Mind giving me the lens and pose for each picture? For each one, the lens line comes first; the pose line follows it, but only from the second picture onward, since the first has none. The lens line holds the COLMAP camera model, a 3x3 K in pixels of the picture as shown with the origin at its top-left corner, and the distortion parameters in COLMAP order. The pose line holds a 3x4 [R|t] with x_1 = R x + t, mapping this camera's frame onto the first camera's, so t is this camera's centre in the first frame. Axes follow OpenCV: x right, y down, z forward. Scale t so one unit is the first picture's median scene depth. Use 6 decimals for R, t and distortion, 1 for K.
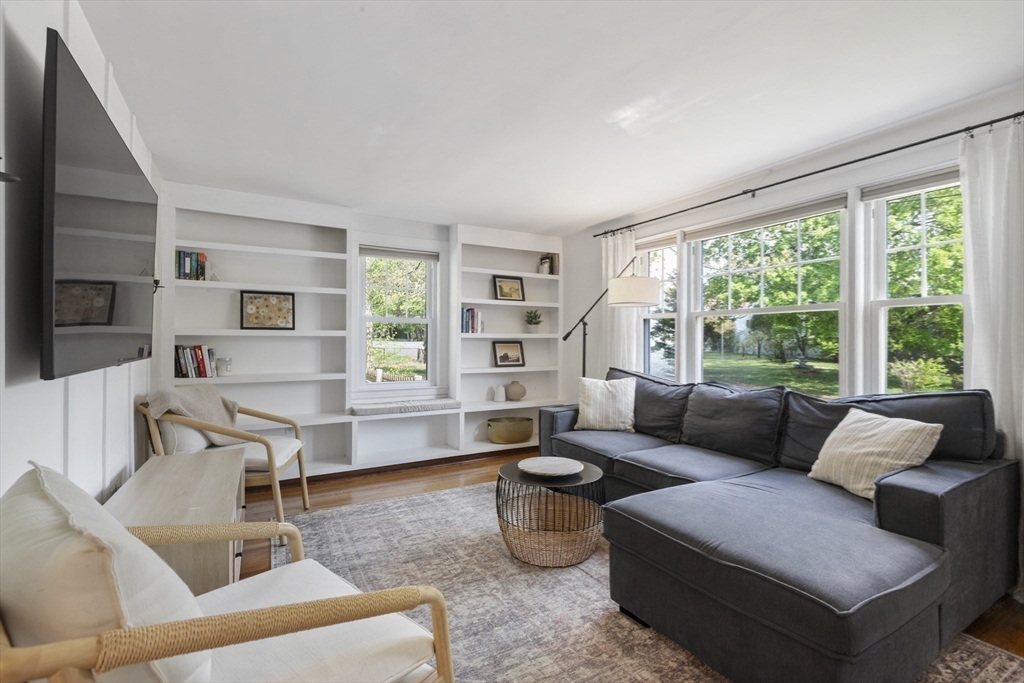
lens RADIAL K [[459.7, 0, 510.6], [0, 459.7, 340.6], [0, 0, 1]] dist [-0.000644, -0.000060]
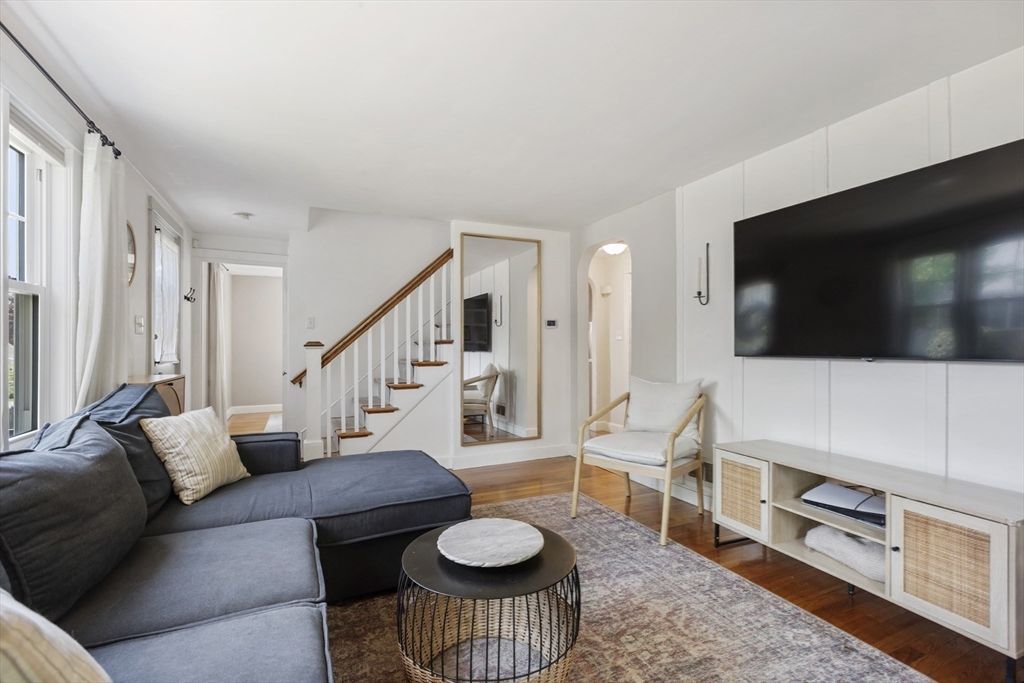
lens RADIAL K [[458.4, 0, 511.4], [0, 458.4, 346.1], [0, 0, 1]] dist [0.000018, -0.000255]
pose [[-0.994865, -0.000758, 0.101209, -0.002403], [-0.001026, 0.999996, -0.002595, 0.009859], [-0.101206, -0.002685, -0.994862, 1.069374]]
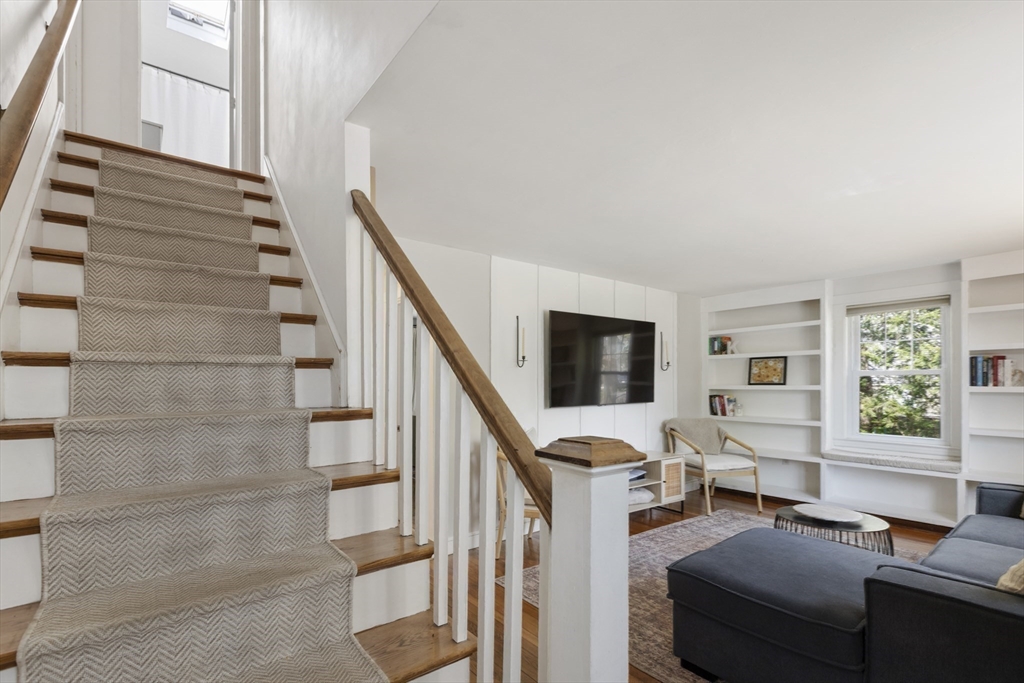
lens RADIAL K [[474.0, 0, 512.7], [0, 474.0, 381.1], [0, 0, 1]] dist [-0.000090, 0.000036]
pose [[0.128879, -0.004638, -0.991649, 0.756021], [0.004819, 0.999980, -0.004051, -0.031954], [0.991649, -0.004257, 0.128899, 0.064860]]
